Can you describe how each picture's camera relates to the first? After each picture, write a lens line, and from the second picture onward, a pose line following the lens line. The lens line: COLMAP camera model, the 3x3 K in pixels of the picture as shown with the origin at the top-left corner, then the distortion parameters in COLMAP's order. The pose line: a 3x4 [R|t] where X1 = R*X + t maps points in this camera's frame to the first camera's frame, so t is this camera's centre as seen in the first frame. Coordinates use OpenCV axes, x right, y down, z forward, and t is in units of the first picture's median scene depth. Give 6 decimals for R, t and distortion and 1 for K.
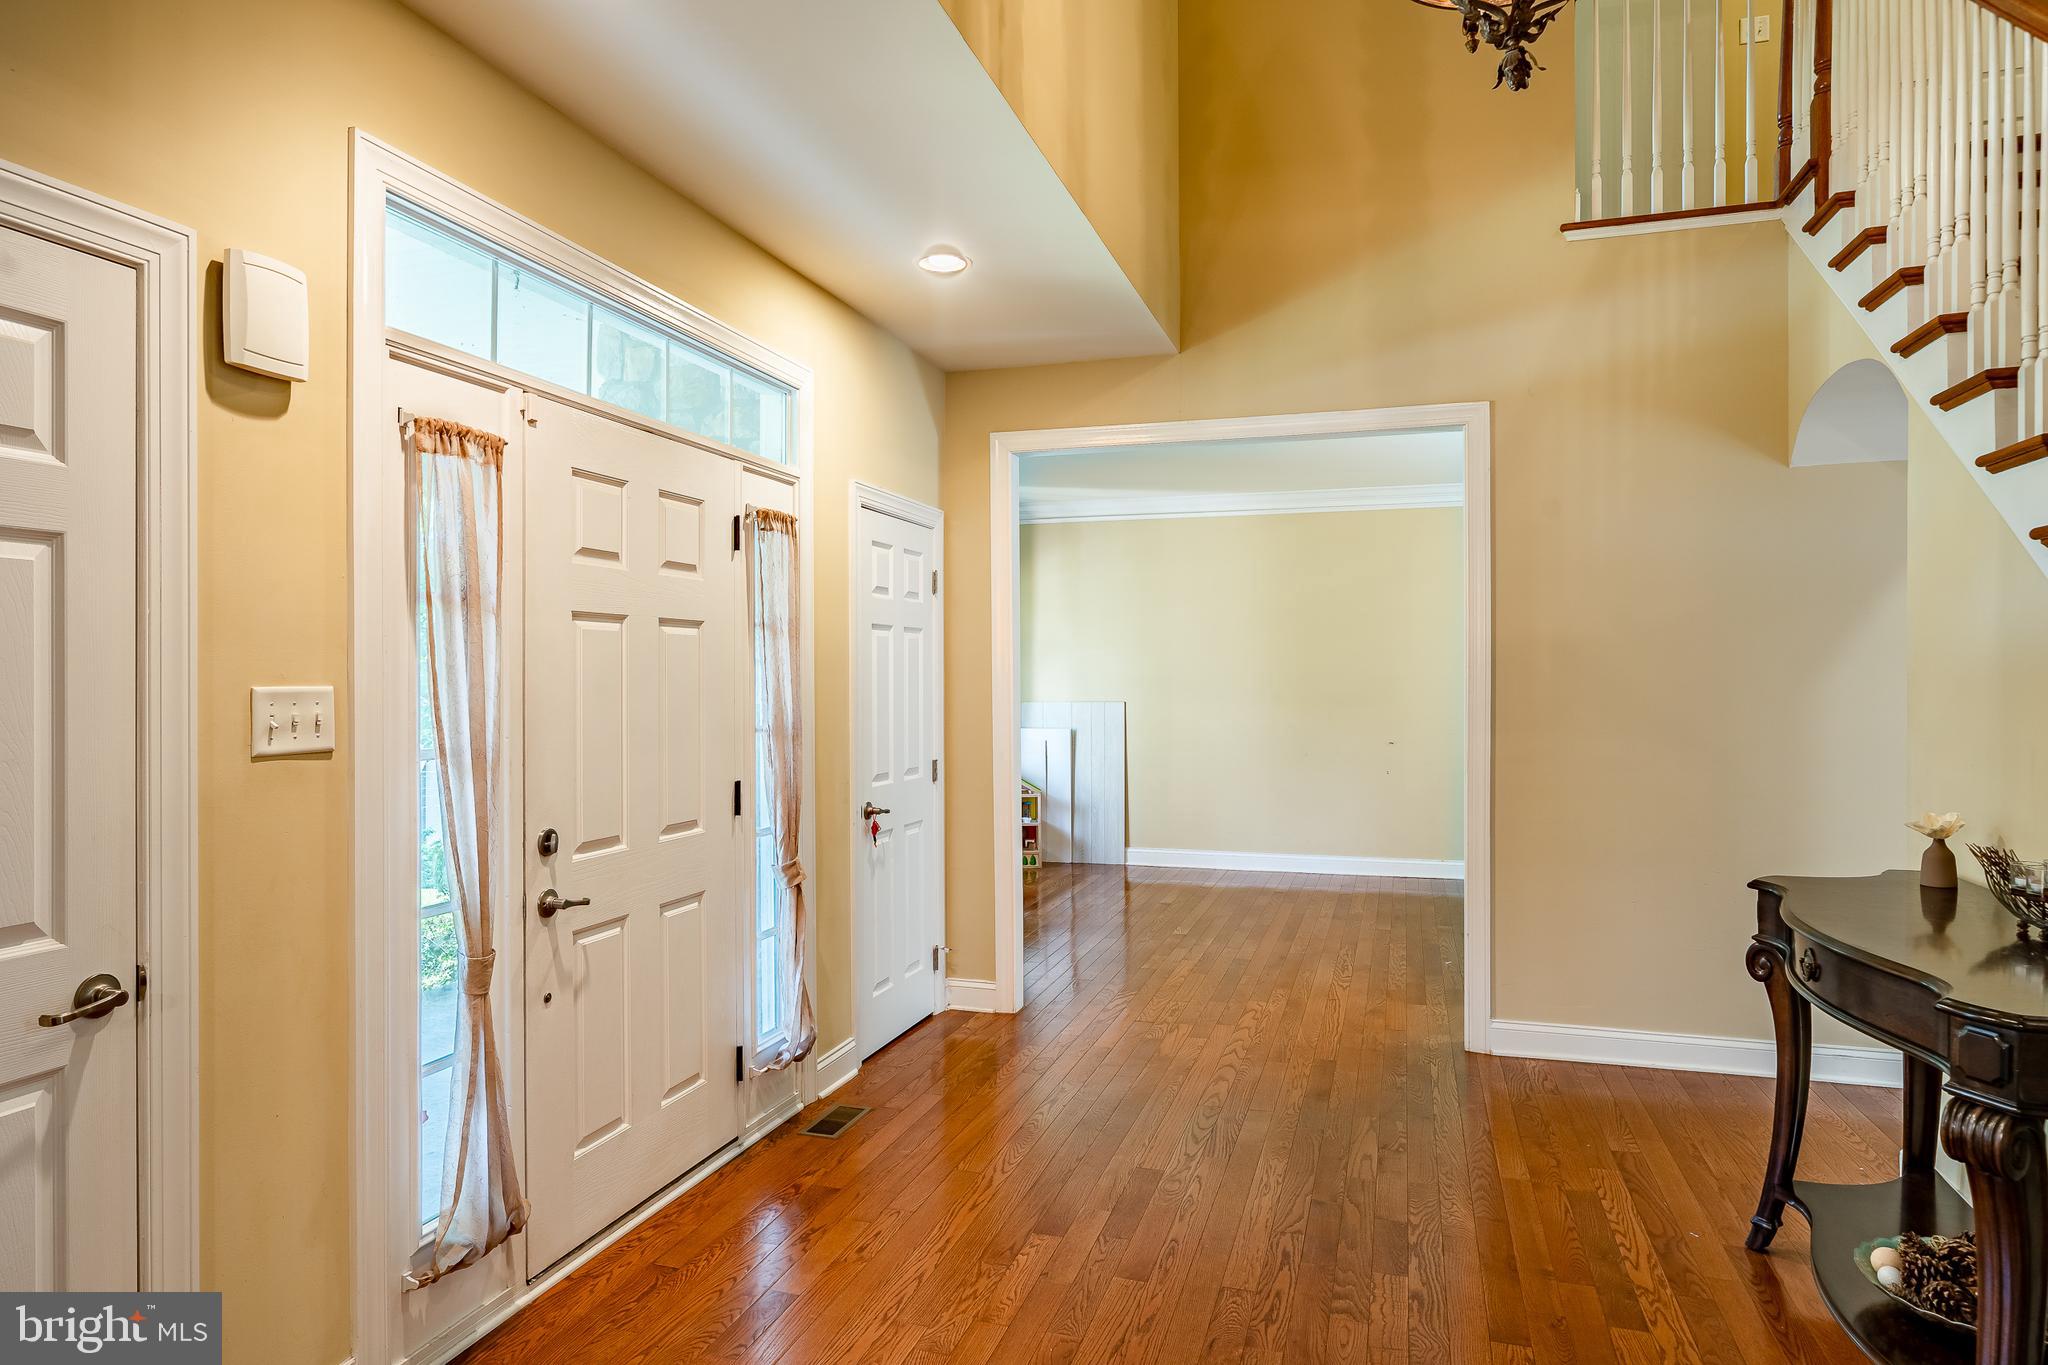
lens RADIAL K [[1213.9, 0, 1024.0], [0, 1213.9, 682.5], [0, 0, 1]] dist [0.000263, 0.001507]
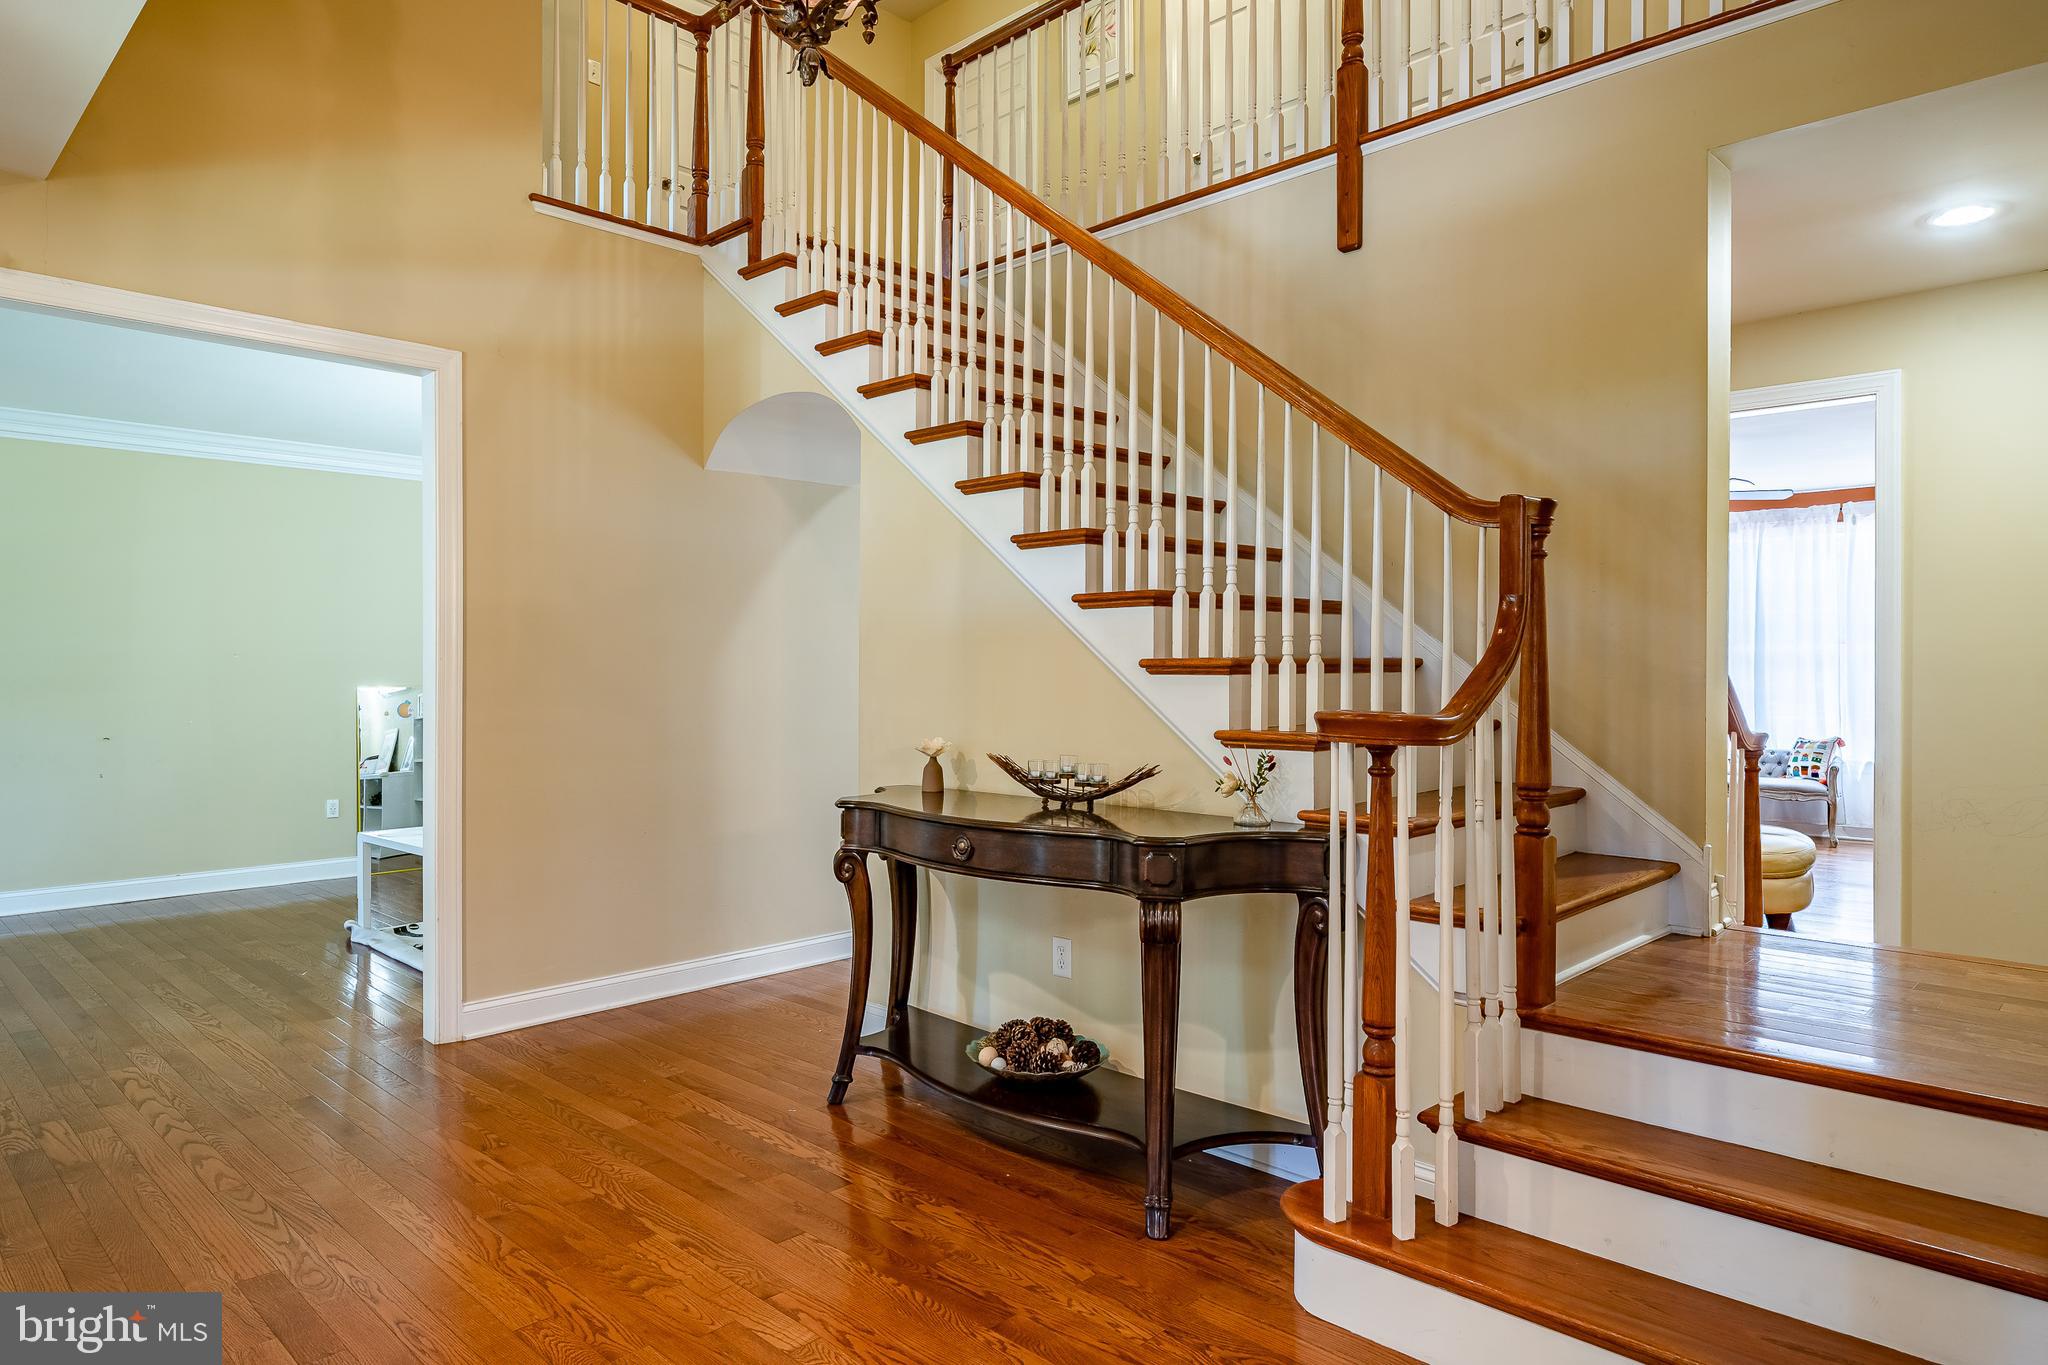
lens RADIAL K [[1221.9, 0, 1022.1], [0, 1221.9, 675.0], [0, 0, 1]] dist [-0.001989, 0.001459]
pose [[0.445805, 0.001432, 0.895129, -0.288295], [0.003573, 0.999988, -0.003380, 0.027515], [-0.895123, 0.004705, 0.445794, 0.193790]]
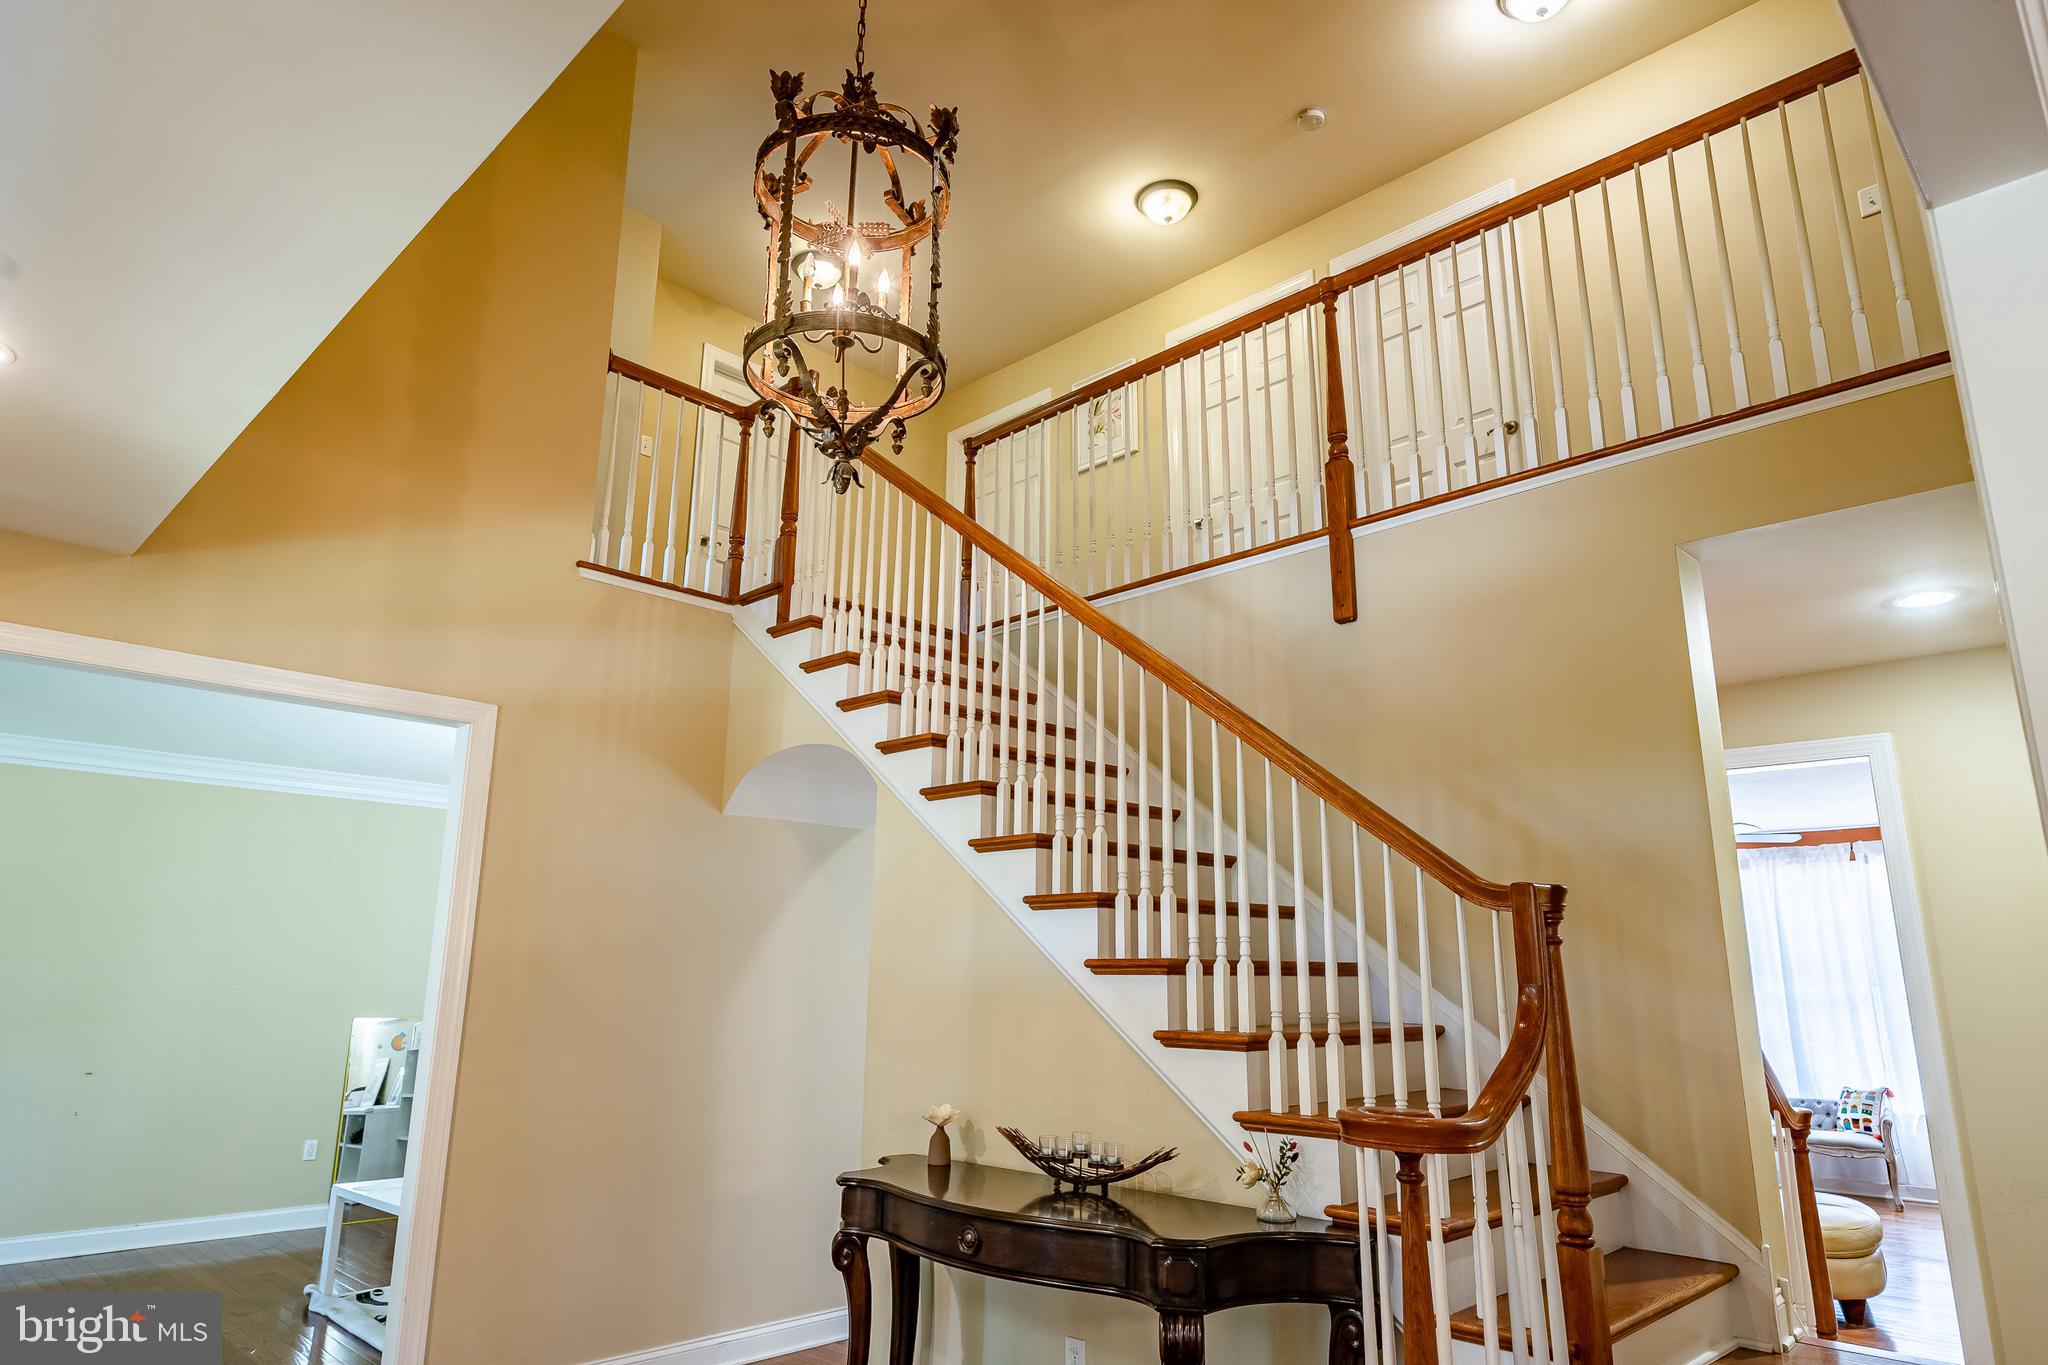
lens RADIAL K [[1213.9, 0, 1024.0], [0, 1213.9, 682.5], [0, 0, 1]] dist [0.000263, 0.001507]
pose [[0.452293, 0.217450, 0.864955, -0.296205], [-0.003557, 0.970254, -0.242062, -0.013053], [-0.891862, 0.106406, 0.439613, 0.190263]]
